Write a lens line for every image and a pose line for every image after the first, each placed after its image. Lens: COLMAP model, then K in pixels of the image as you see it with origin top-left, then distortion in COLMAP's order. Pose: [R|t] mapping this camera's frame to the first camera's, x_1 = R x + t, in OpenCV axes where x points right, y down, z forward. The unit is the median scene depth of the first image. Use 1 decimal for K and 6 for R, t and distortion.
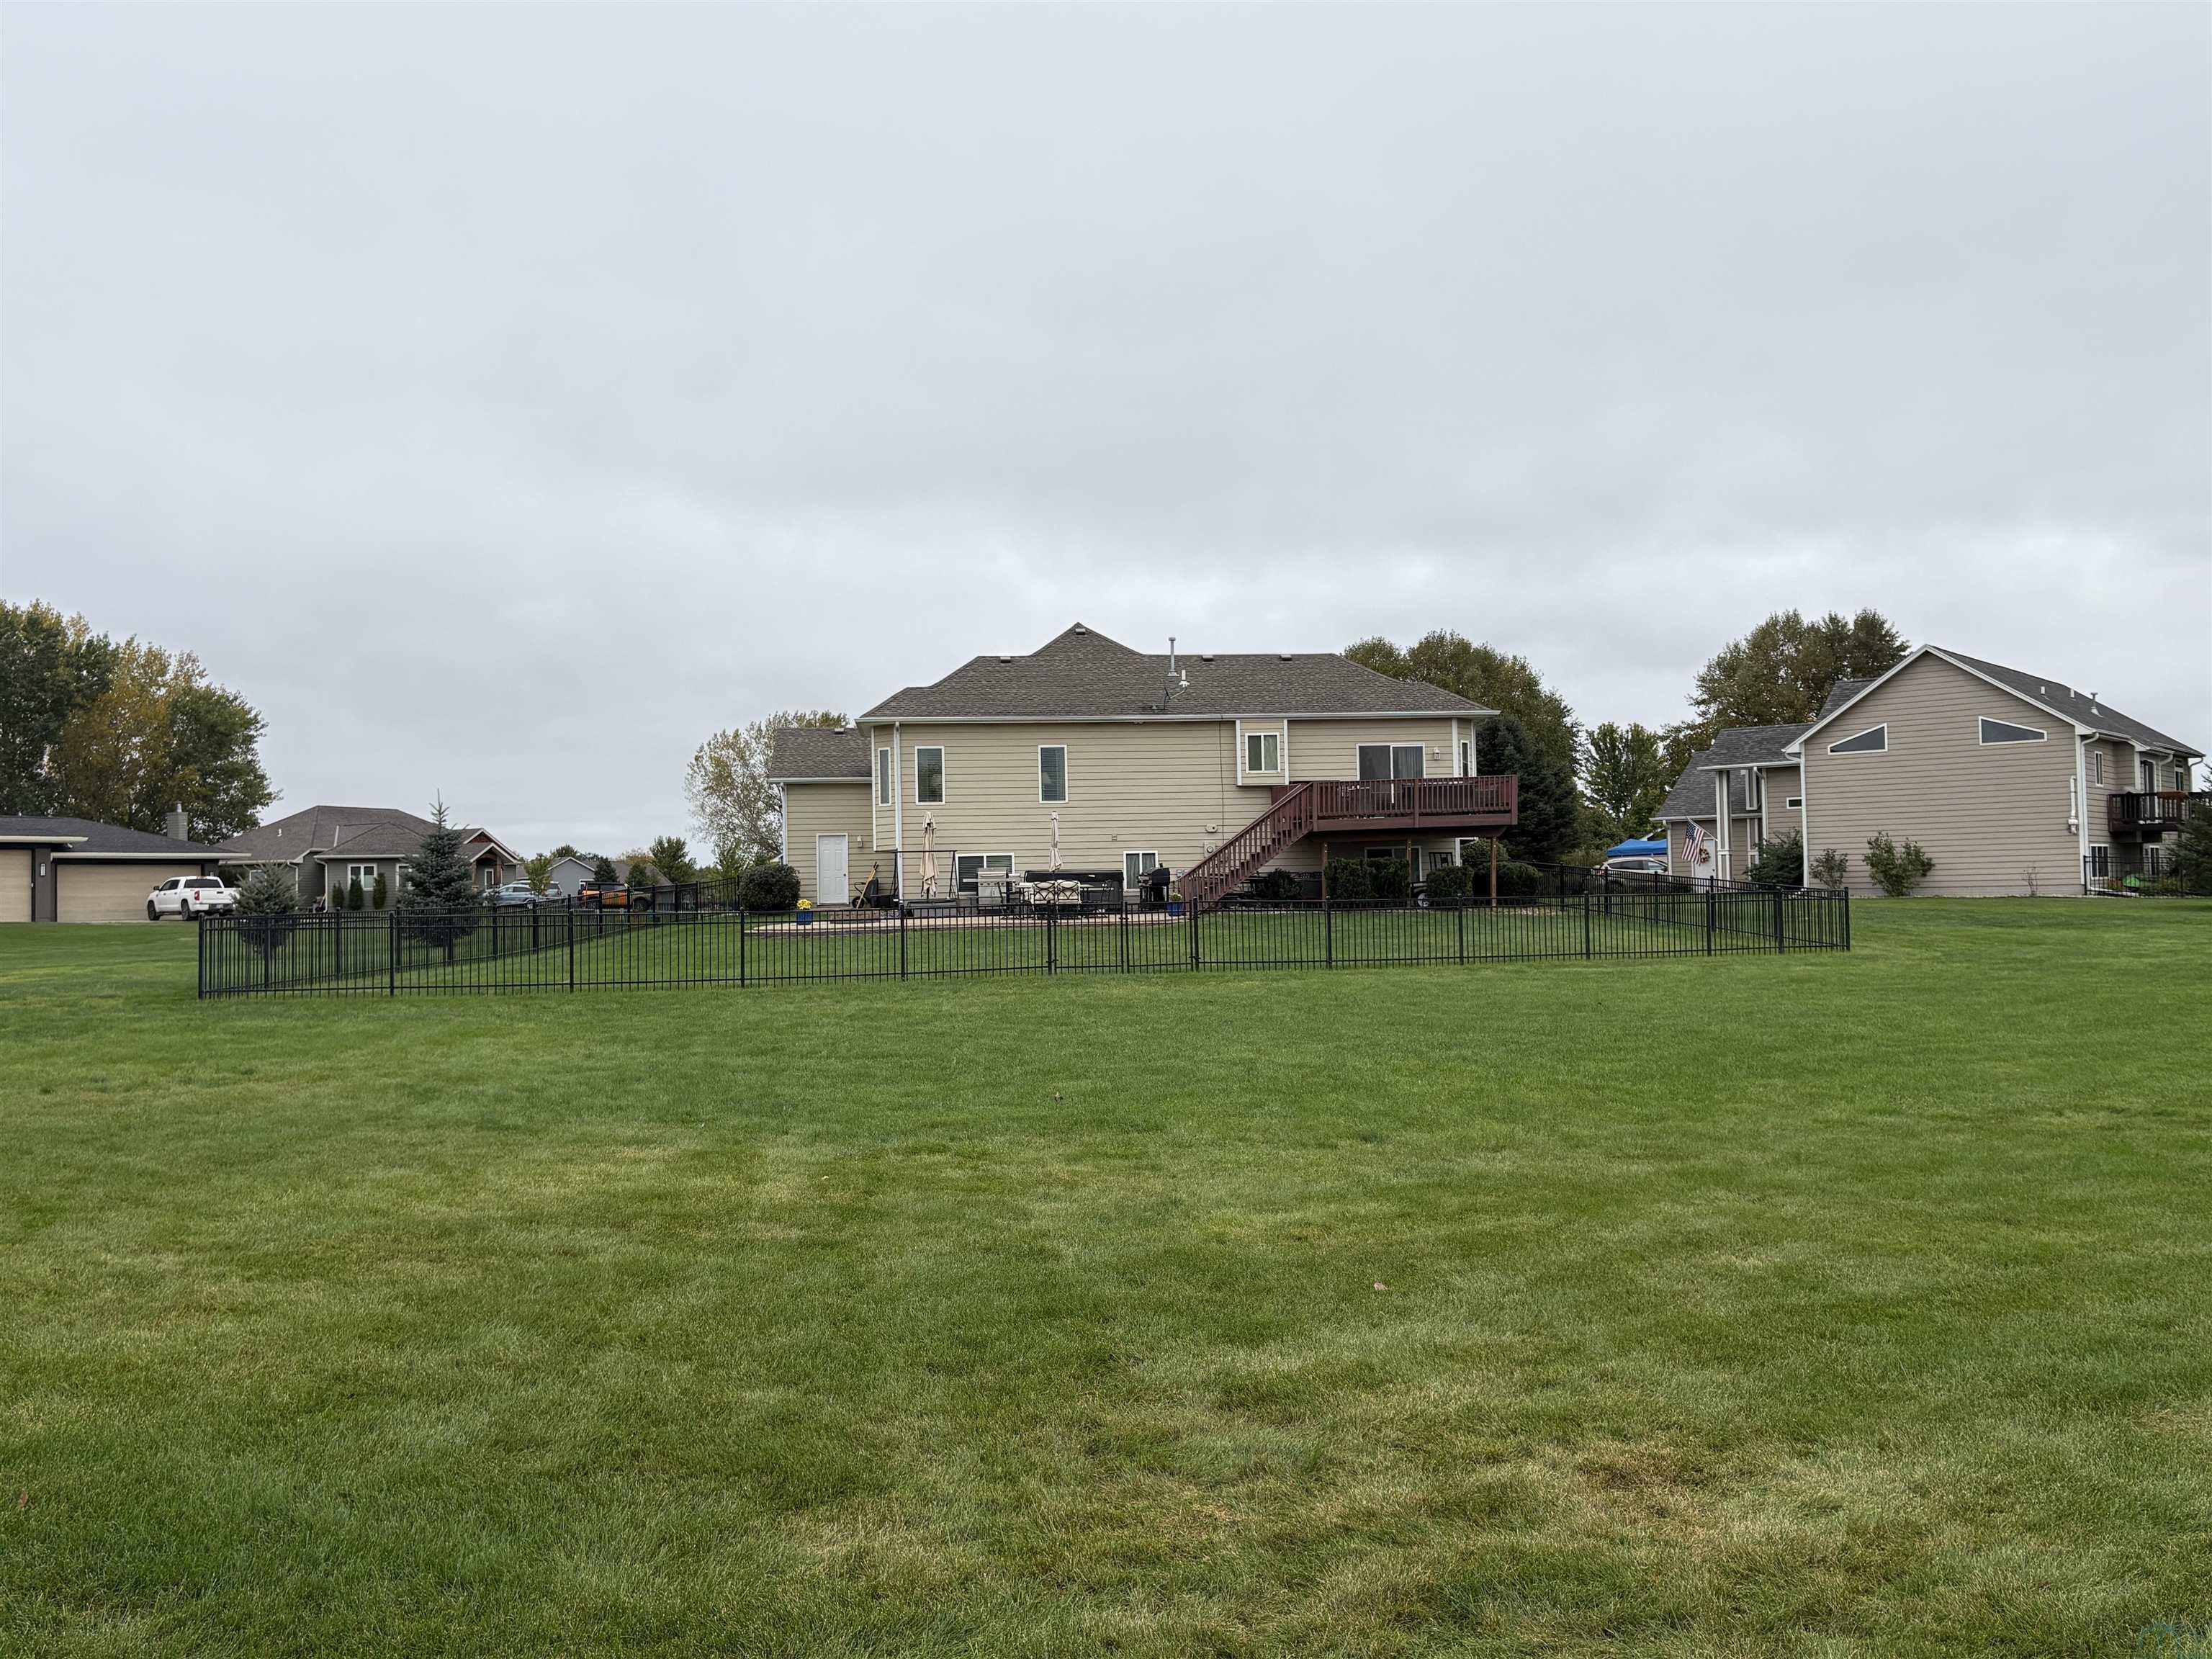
lens RADIAL K [[1804.2, 0, 1106.0], [0, 1804.2, 829.5], [0, 0, 1]] dist [0.003303, 0.000056]
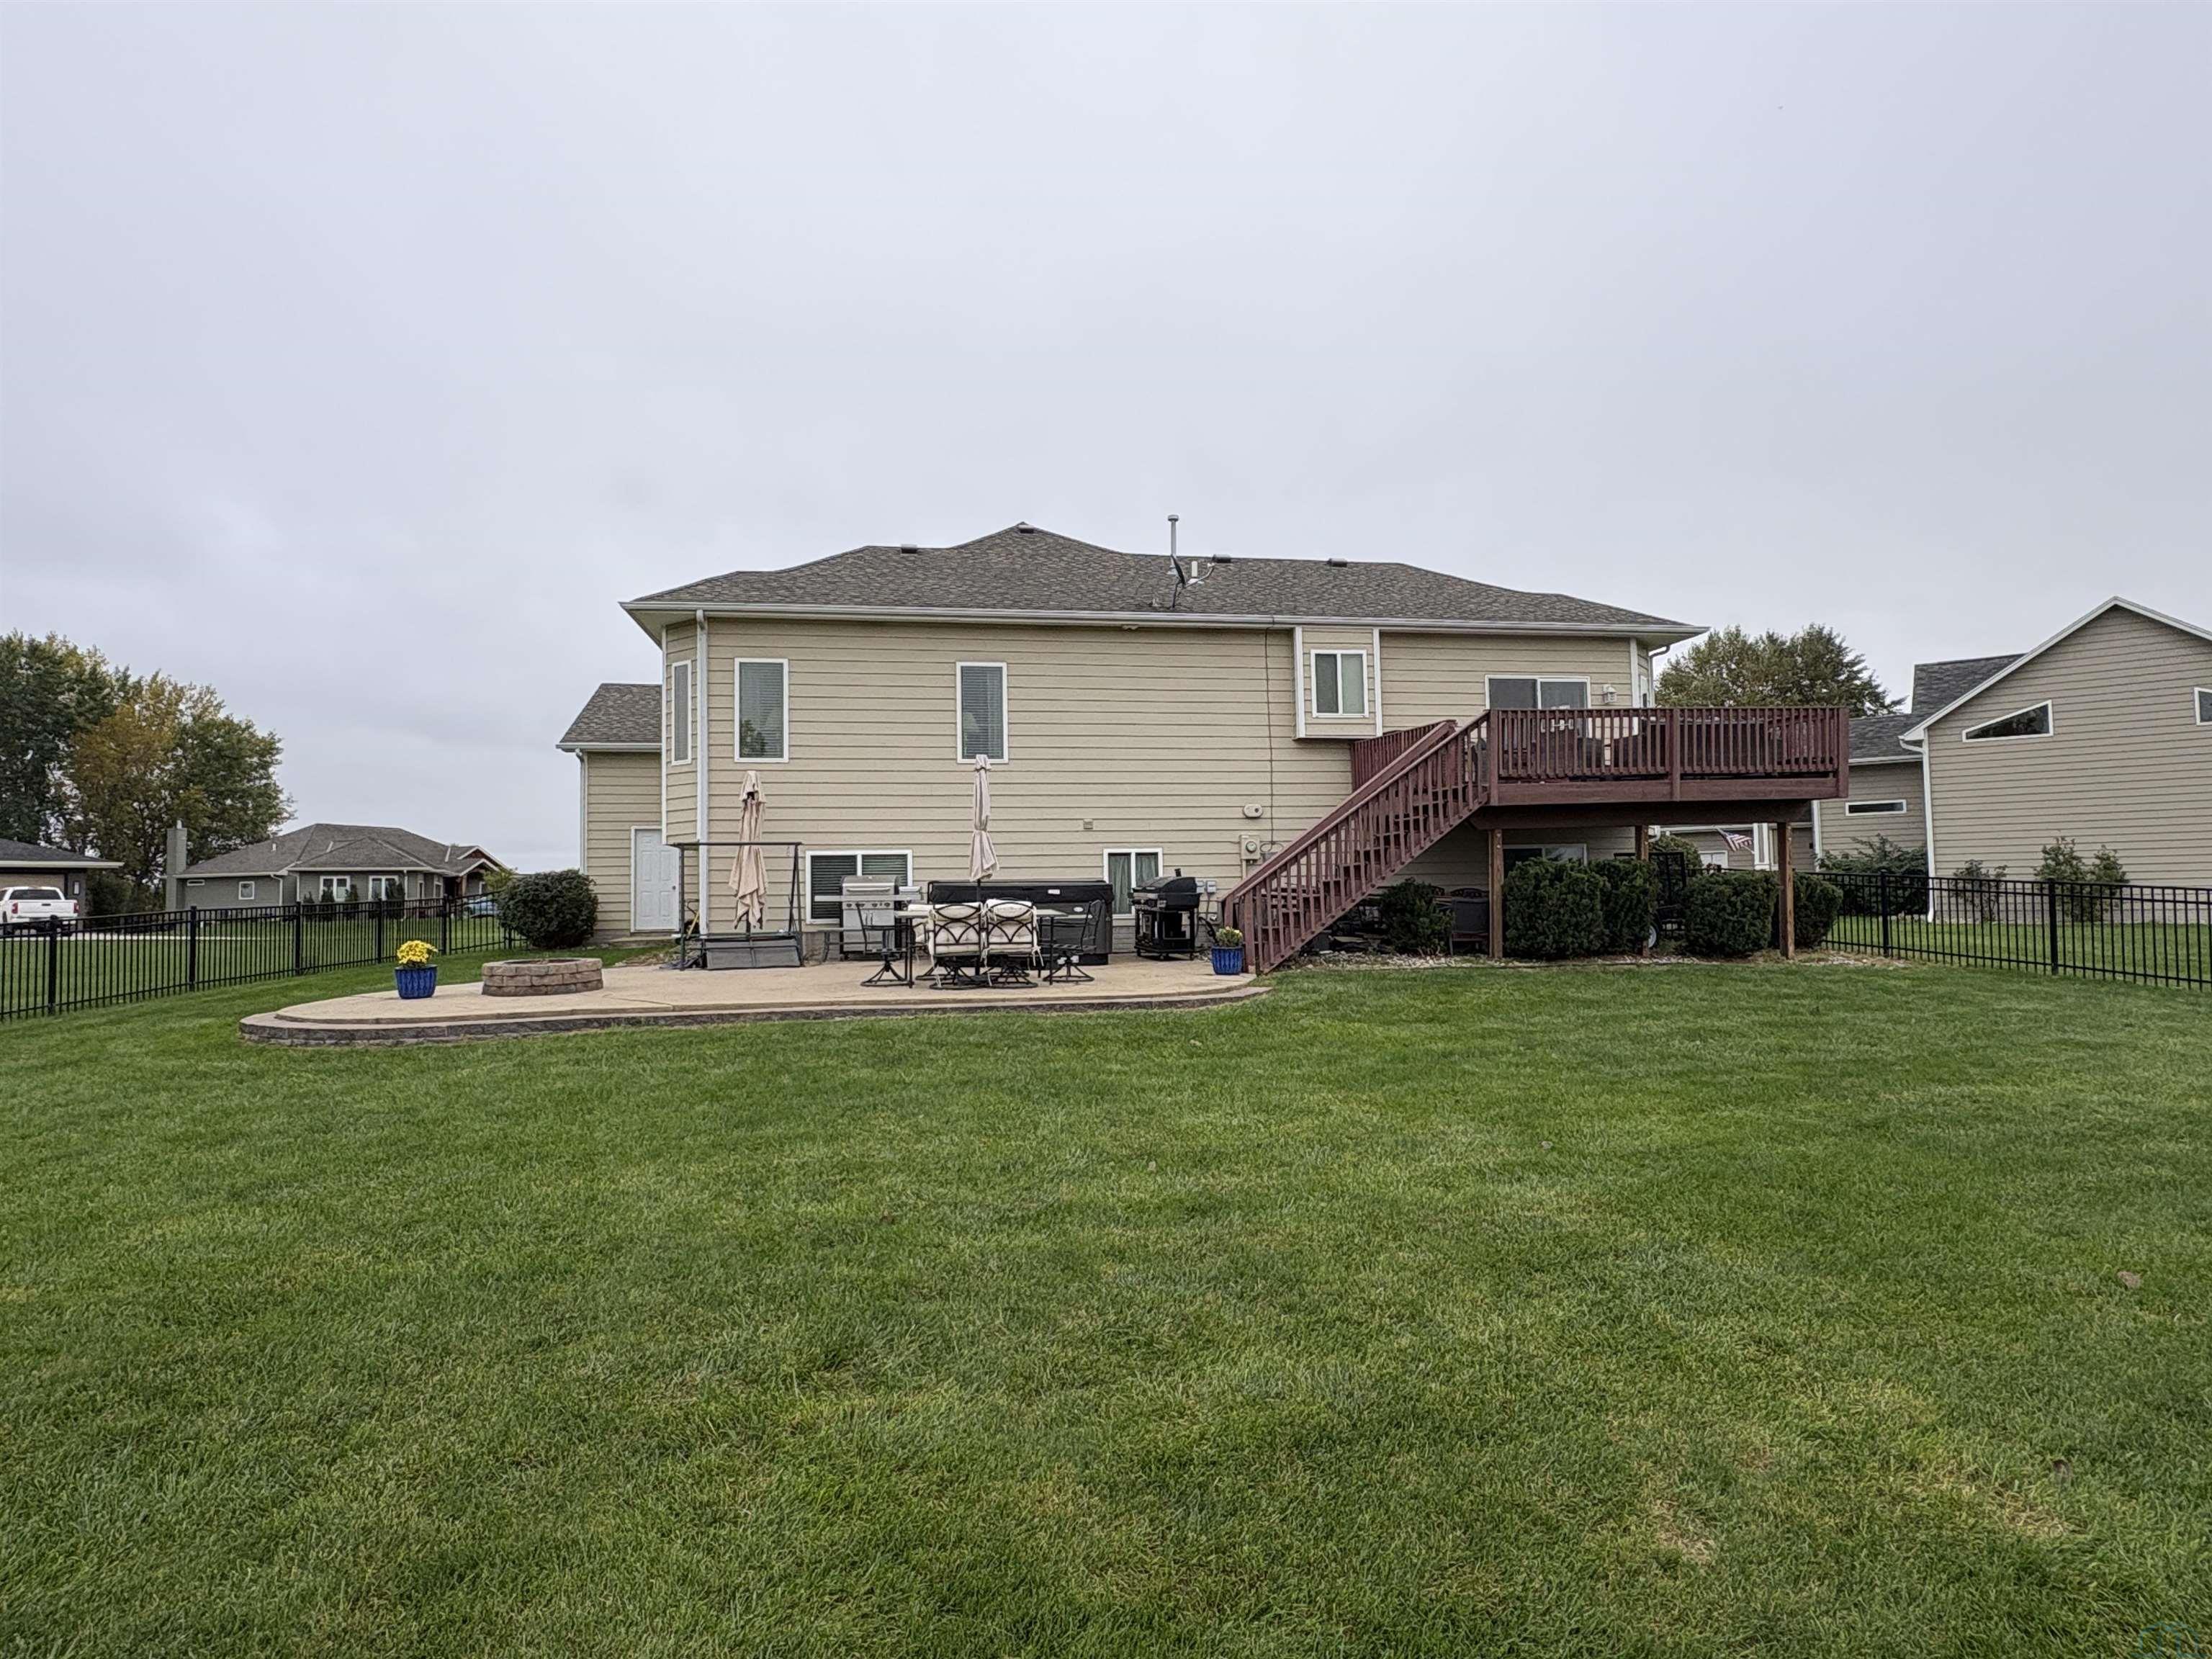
lens RADIAL K [[1217.6, 0, 1106.0], [0, 1217.6, 829.5], [0, 0, 1]] dist [-0.002817, -0.000201]
pose [[0.997791, 0.007793, 0.065969, -0.015301], [-0.006181, 0.999678, -0.024597, 0.015392], [-0.066139, 0.024135, 0.997518, 0.609351]]
